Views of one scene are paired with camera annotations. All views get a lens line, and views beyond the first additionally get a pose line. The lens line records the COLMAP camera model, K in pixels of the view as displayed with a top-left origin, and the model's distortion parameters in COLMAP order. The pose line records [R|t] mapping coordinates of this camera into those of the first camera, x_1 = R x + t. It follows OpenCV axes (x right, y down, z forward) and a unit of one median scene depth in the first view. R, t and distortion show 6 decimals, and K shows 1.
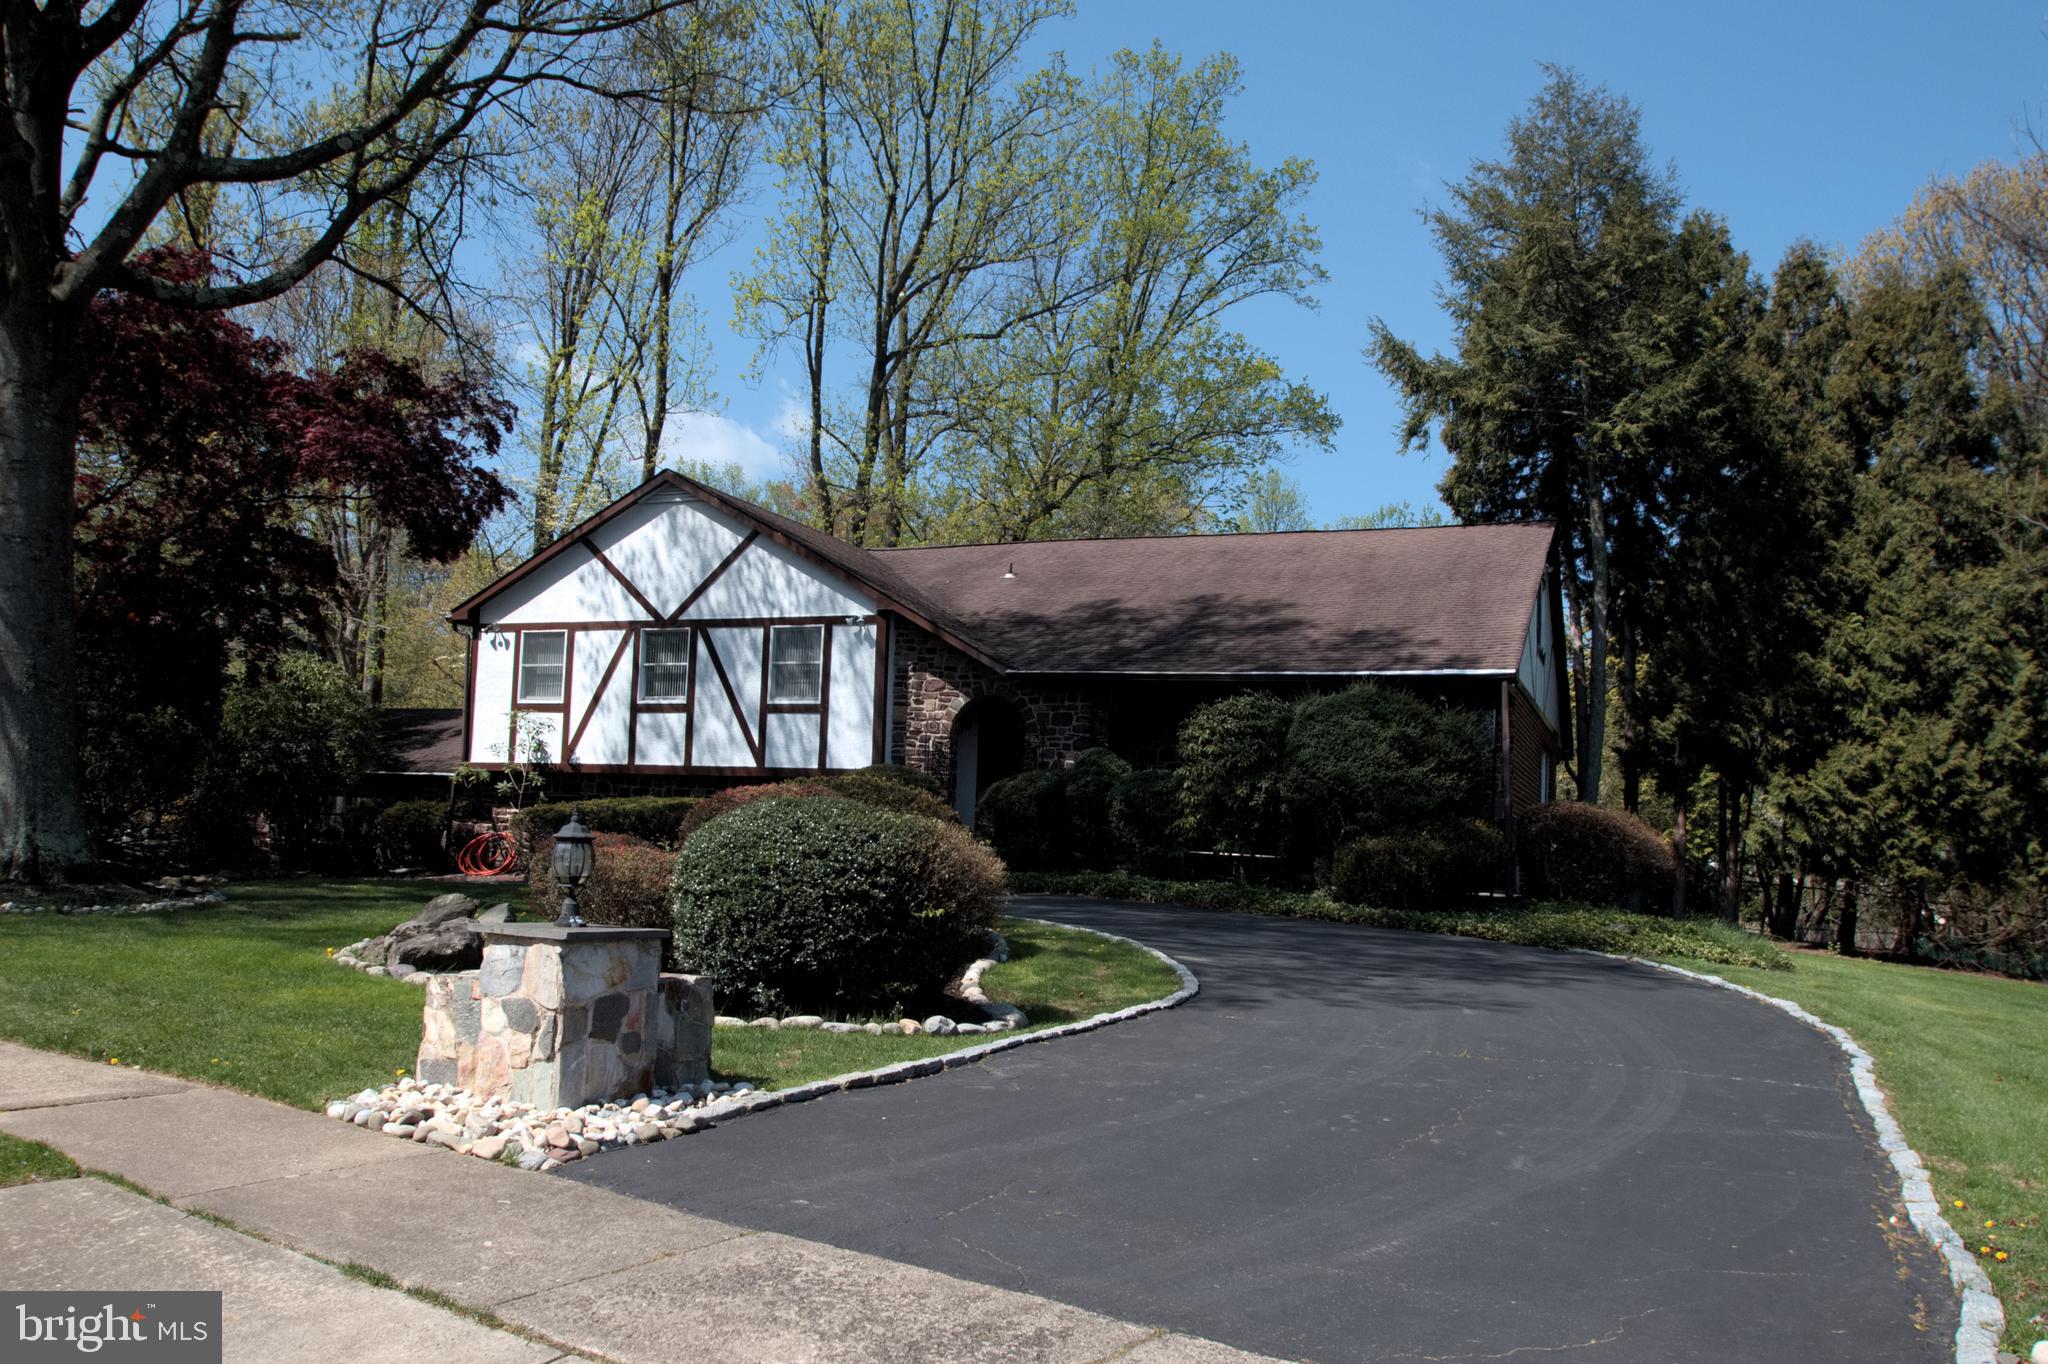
lens RADIAL K [[1615.2, 0, 1026.5], [0, 1615.2, 742.8], [0, 0, 1]] dist [-0.010196, 0.004662]
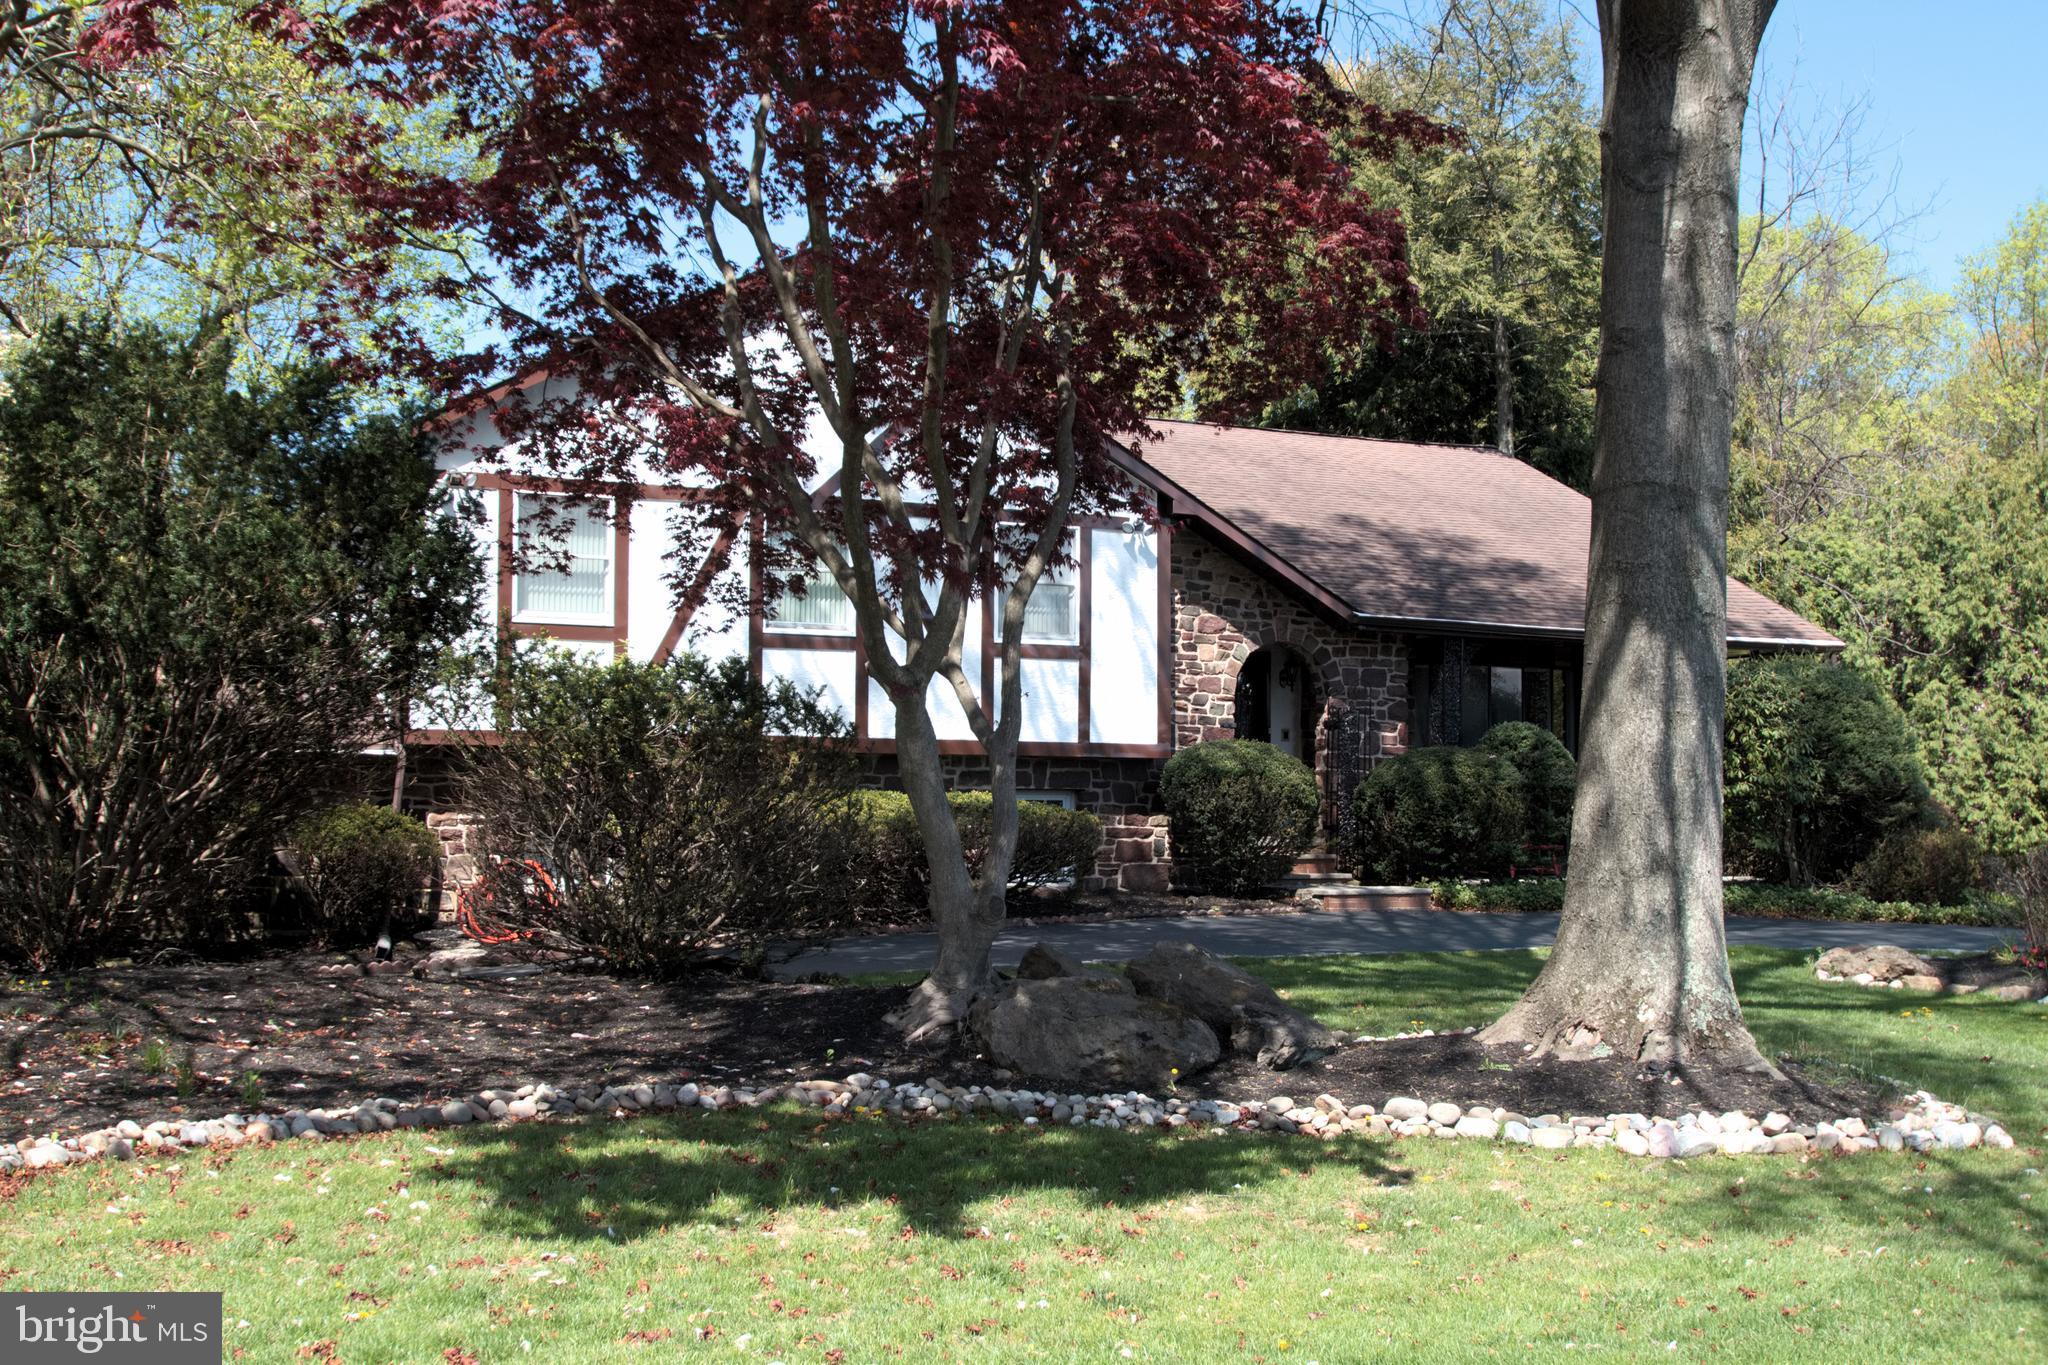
lens RADIAL K [[2121.2, 0, 1024.0], [0, 2121.2, 682.5], [0, 0, 1]] dist [-0.027280, -0.018873]
pose [[0.697719, 0.007995, 0.716327, -0.734953], [-0.032264, 0.999274, 0.020273, -0.024950], [-0.715645, -0.037256, 0.697470, 0.384887]]
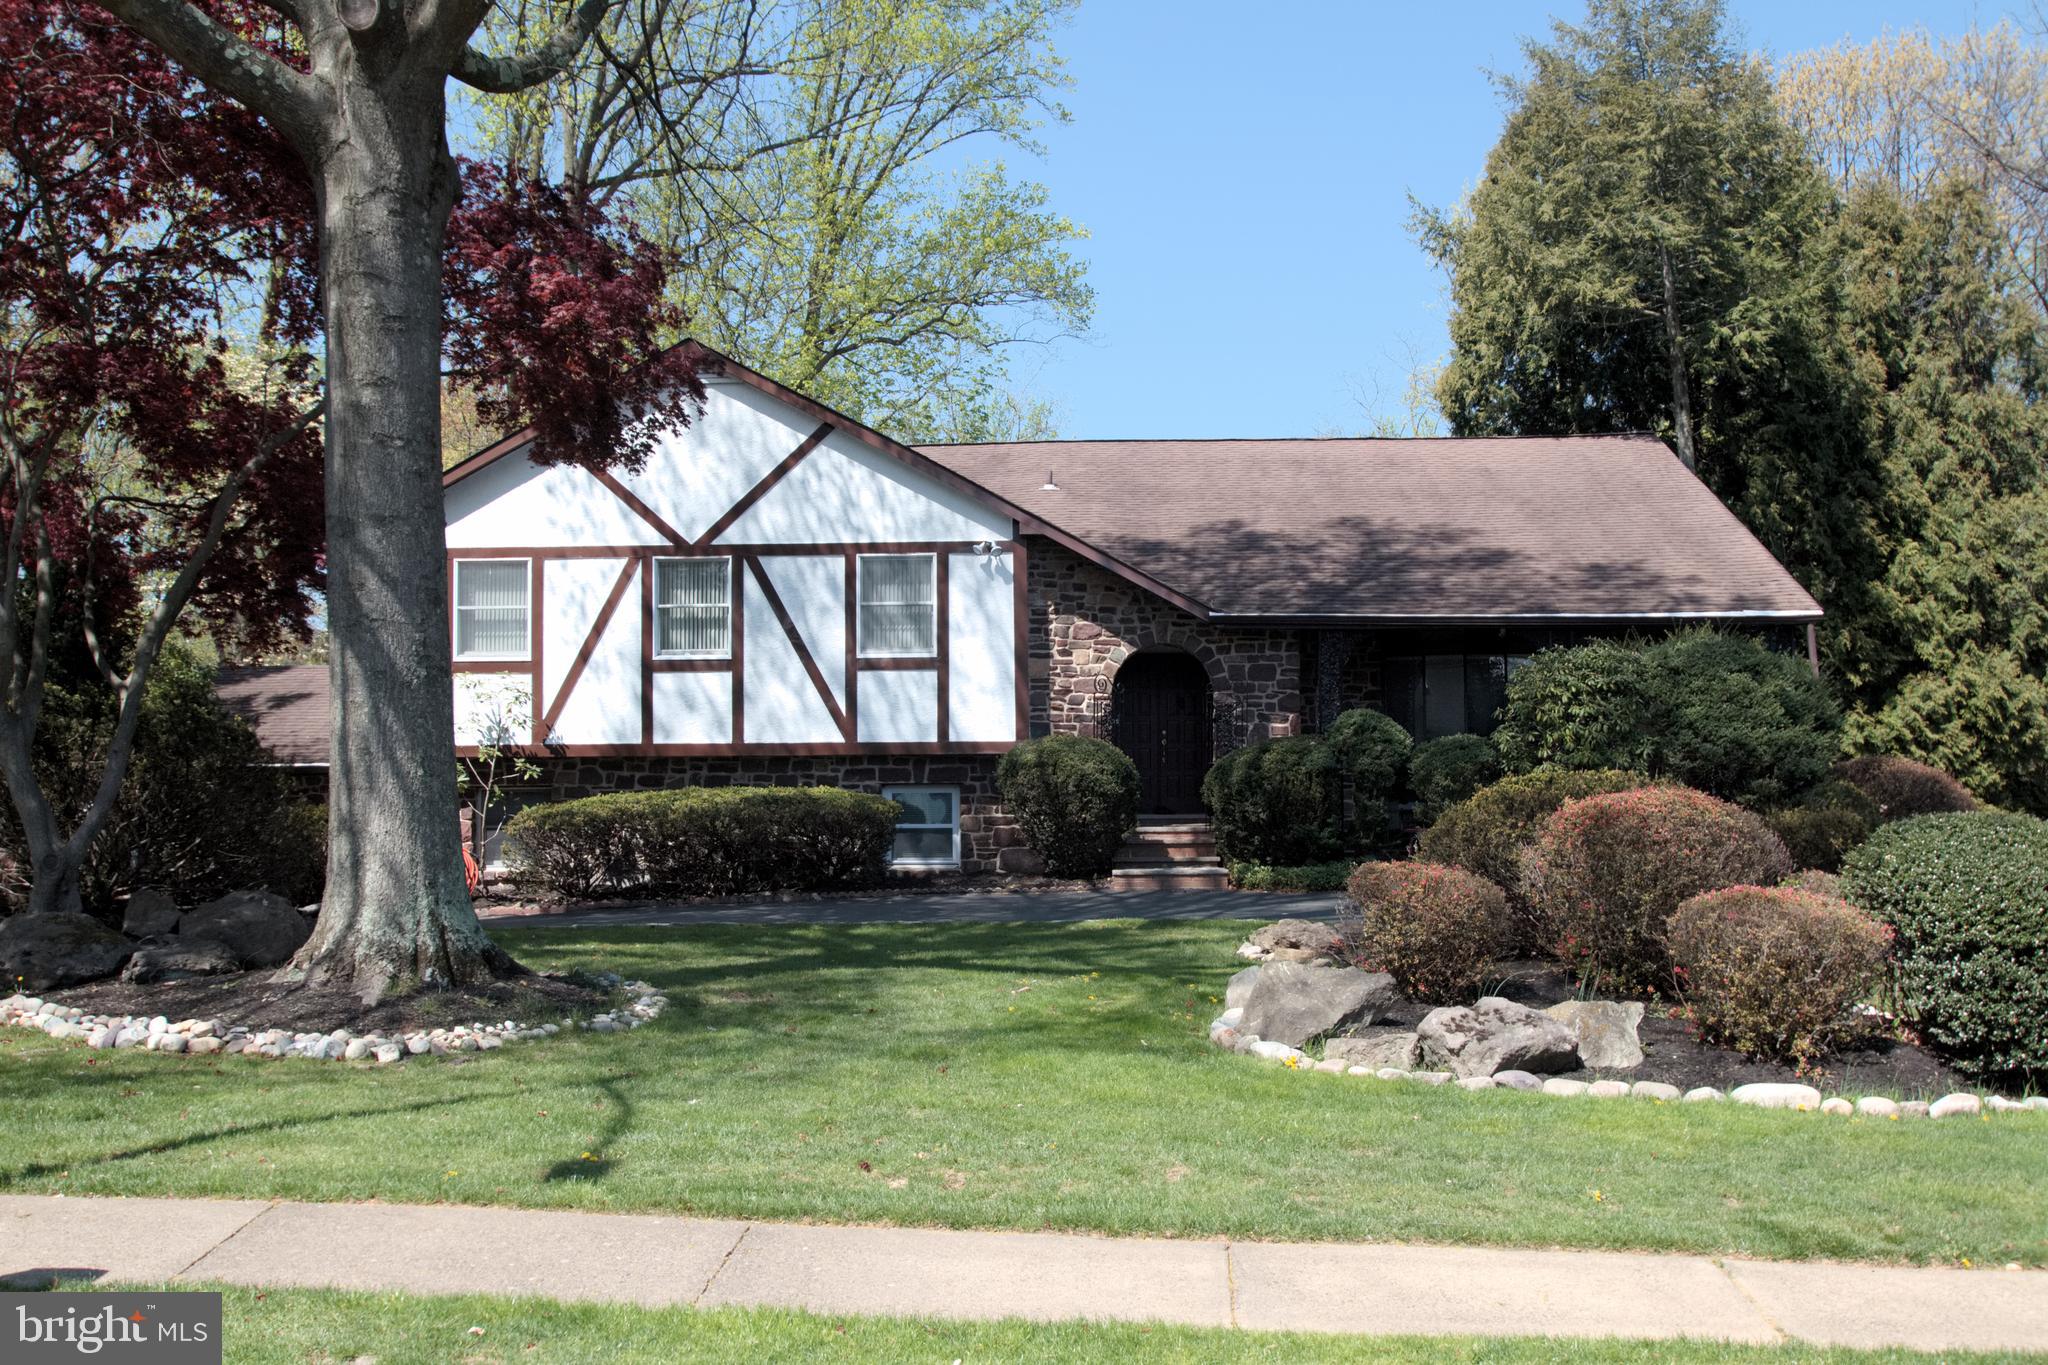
lens RADIAL K [[1960.9, 0, 1024.0], [0, 1960.9, 682.5], [0, 0, 1]] dist [-0.035121, -0.005671]
pose [[0.939509, -0.022222, 0.341803, -0.386190], [0.018816, 0.999735, 0.013279, -0.022681], [-0.342007, -0.006044, 0.939678, 0.111506]]
